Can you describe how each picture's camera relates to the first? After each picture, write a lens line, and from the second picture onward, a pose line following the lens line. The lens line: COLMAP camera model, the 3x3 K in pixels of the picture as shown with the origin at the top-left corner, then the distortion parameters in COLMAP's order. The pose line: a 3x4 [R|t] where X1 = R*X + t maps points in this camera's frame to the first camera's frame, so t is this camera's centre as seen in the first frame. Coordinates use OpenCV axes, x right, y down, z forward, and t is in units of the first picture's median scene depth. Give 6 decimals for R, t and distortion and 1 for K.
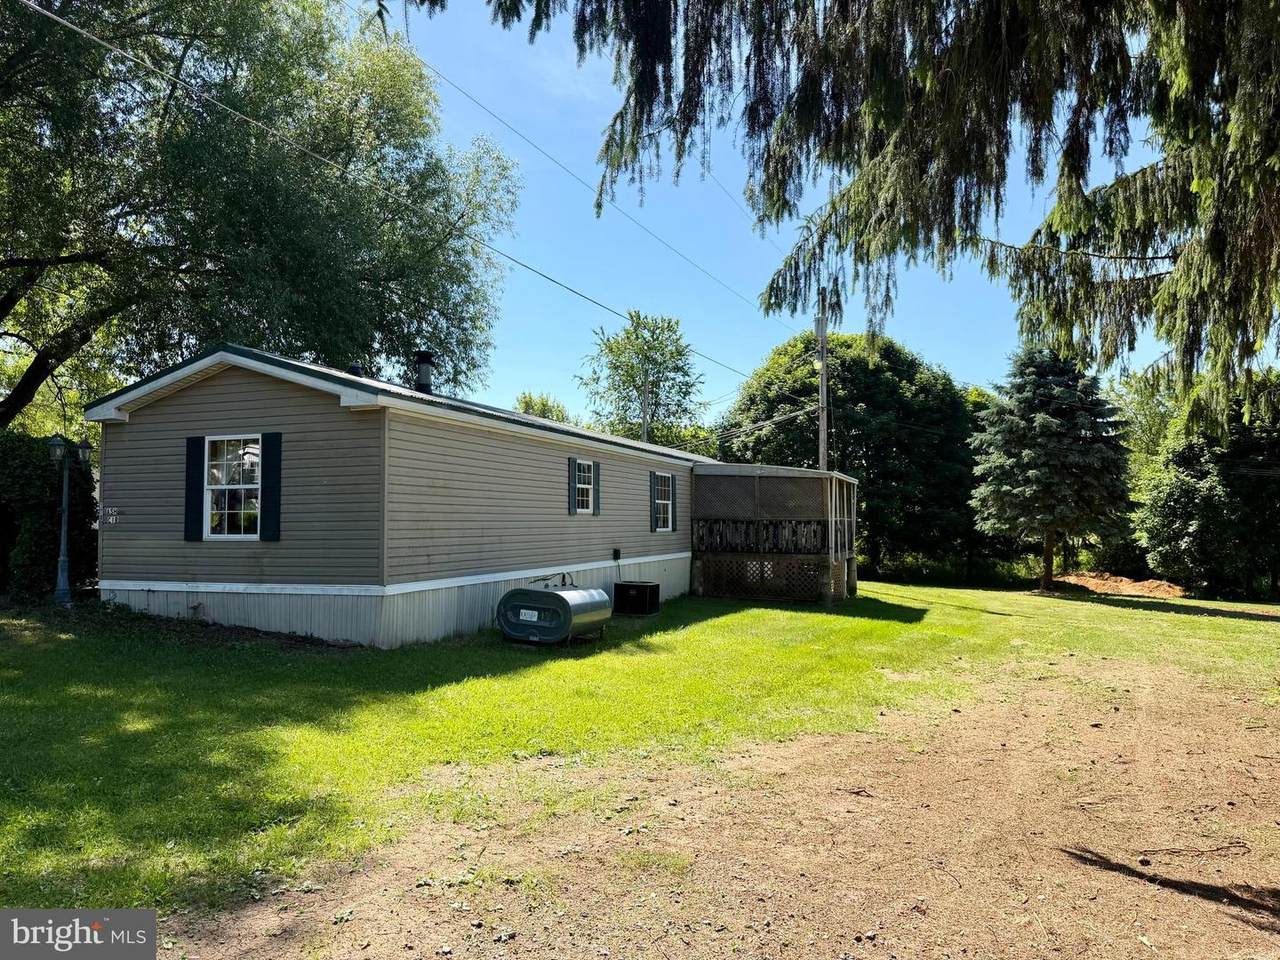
lens RADIAL K [[892.6, 0, 640.0], [0, 892.6, 480.0], [0, 0, 1]] dist [0.006932, -0.005146]
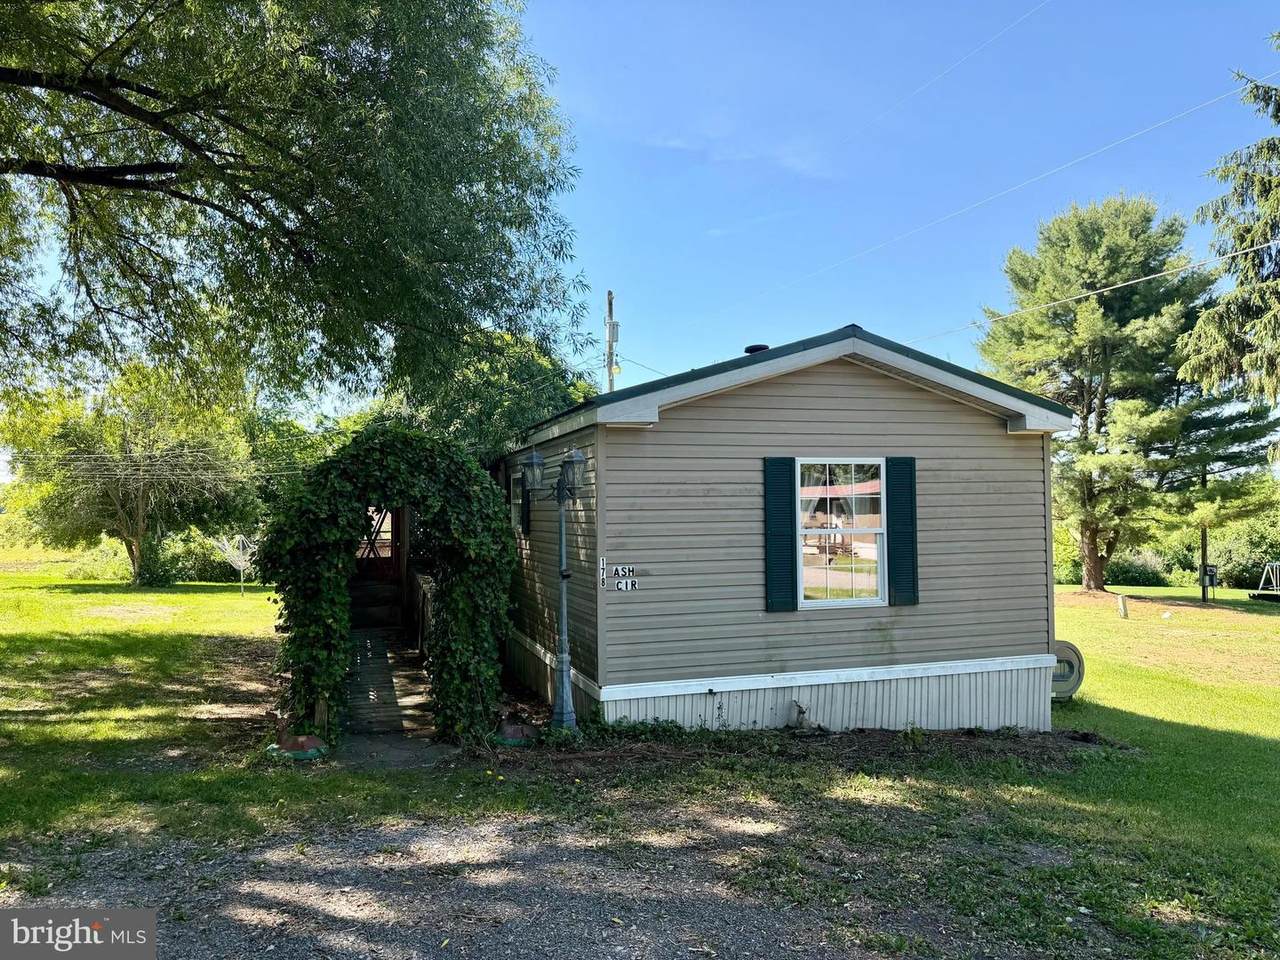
lens RADIAL K [[892.6, 0, 640.0], [0, 892.6, 480.0], [0, 0, 1]] dist [0.006932, -0.005146]
pose [[0.809207, 0.010564, 0.587428, -0.983780], [-0.020011, 0.999754, 0.009588, -0.035708], [-0.587183, -0.019514, 0.809219, 0.519491]]
